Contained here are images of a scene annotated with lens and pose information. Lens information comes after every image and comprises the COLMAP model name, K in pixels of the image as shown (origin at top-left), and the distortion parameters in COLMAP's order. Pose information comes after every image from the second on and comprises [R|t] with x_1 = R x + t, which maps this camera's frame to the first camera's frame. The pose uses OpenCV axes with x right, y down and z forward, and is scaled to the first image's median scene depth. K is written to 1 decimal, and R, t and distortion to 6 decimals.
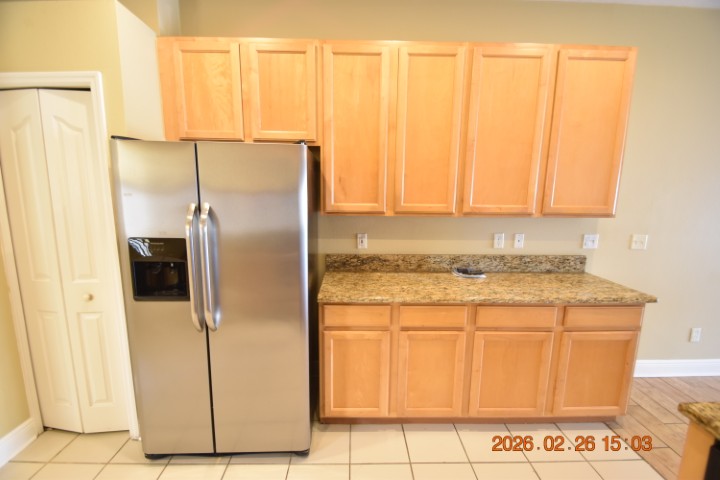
lens RADIAL K [[313.8, 0, 358.2], [0, 313.8, 242.5], [0, 0, 1]] dist [0.012743, -0.018537]
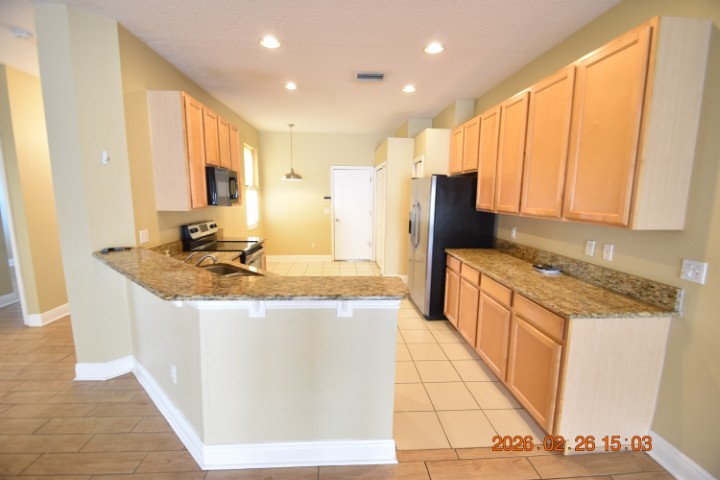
lens RADIAL K [[313.8, 0, 358.2], [0, 313.8, 242.5], [0, 0, 1]] dist [0.012743, -0.018537]
pose [[0.039139, 0.140706, -0.989278, 1.375917], [-0.193521, 0.972359, 0.130643, -0.010635], [0.980315, 0.186333, 0.065286, 0.232894]]
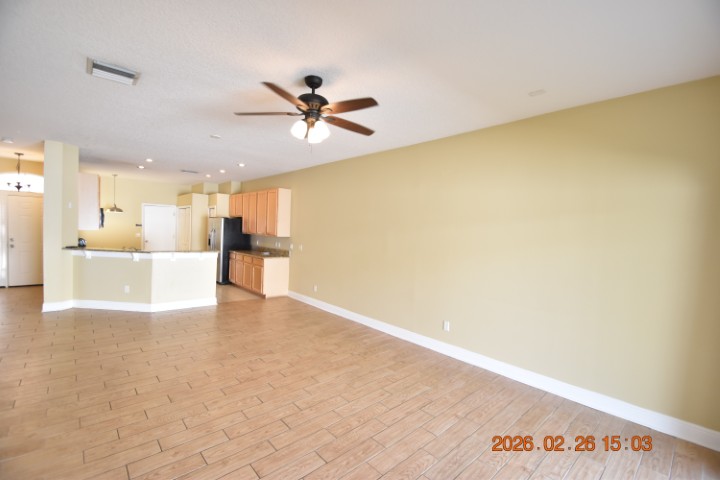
lens RADIAL K [[313.8, 0, 358.2], [0, 313.8, 242.5], [0, 0, 1]] dist [0.012743, -0.018537]
pose [[0.652539, 0.043835, -0.756486, 3.334791], [-0.171388, 0.980993, -0.090994, 0.122109], [0.738119, 0.189030, 0.647649, -0.420435]]
